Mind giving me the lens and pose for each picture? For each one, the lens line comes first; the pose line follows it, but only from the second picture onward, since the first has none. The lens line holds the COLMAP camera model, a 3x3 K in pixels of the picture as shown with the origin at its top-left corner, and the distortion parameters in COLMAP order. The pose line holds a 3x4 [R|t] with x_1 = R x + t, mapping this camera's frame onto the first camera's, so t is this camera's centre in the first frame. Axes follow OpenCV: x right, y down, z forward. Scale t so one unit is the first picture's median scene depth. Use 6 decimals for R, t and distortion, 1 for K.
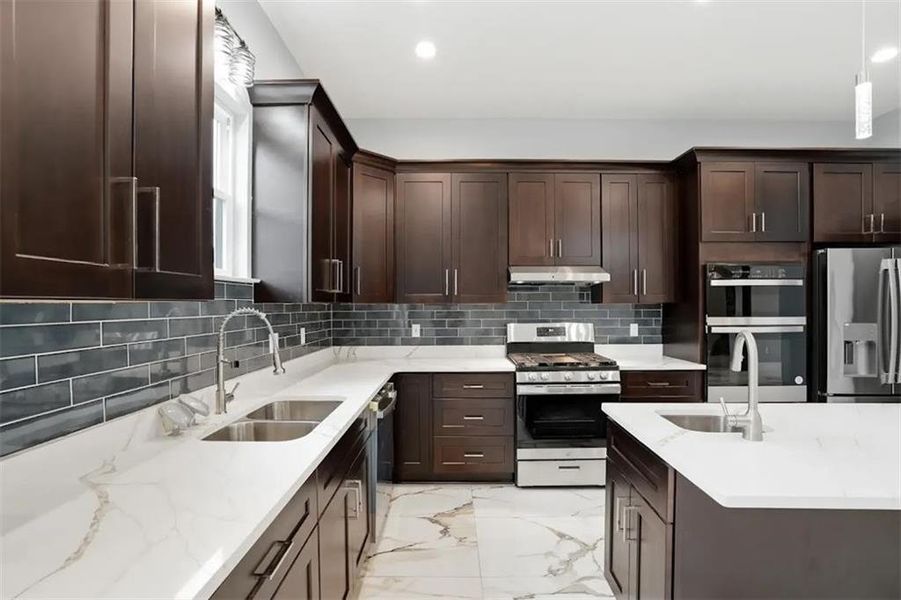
lens RADIAL K [[432.5, 0, 445.2], [0, 432.5, 310.8], [0, 0, 1]] dist [-0.029875, 0.000148]
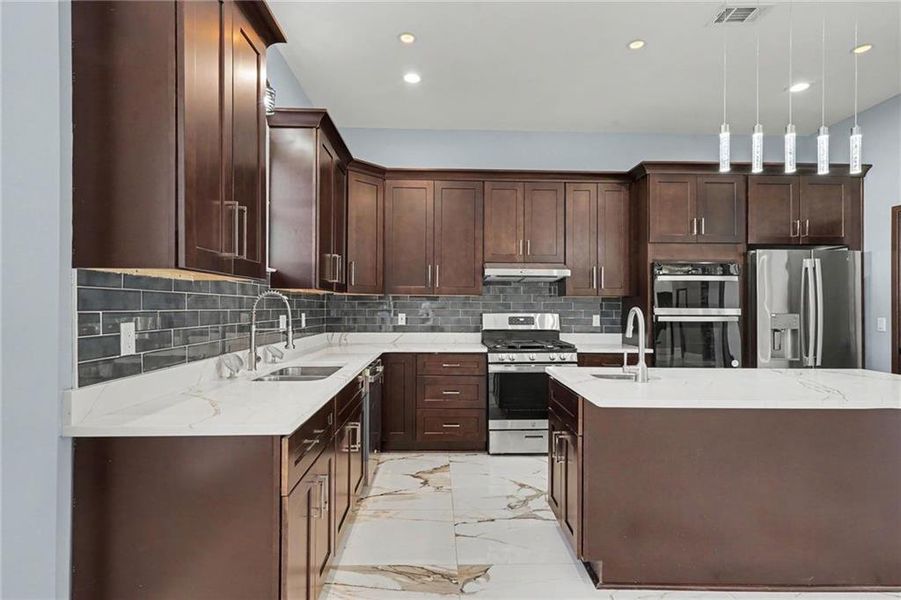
lens RADIAL K [[459.9, 0, 450.5], [0, 459.9, 300.0], [0, 0, 1]] dist [-0.000256, -0.000040]
pose [[0.999061, 0.008361, 0.042521, 0.009360], [-0.007235, 0.999621, -0.026564, 0.031756], [-0.042727, 0.026231, 0.998742, -0.229344]]
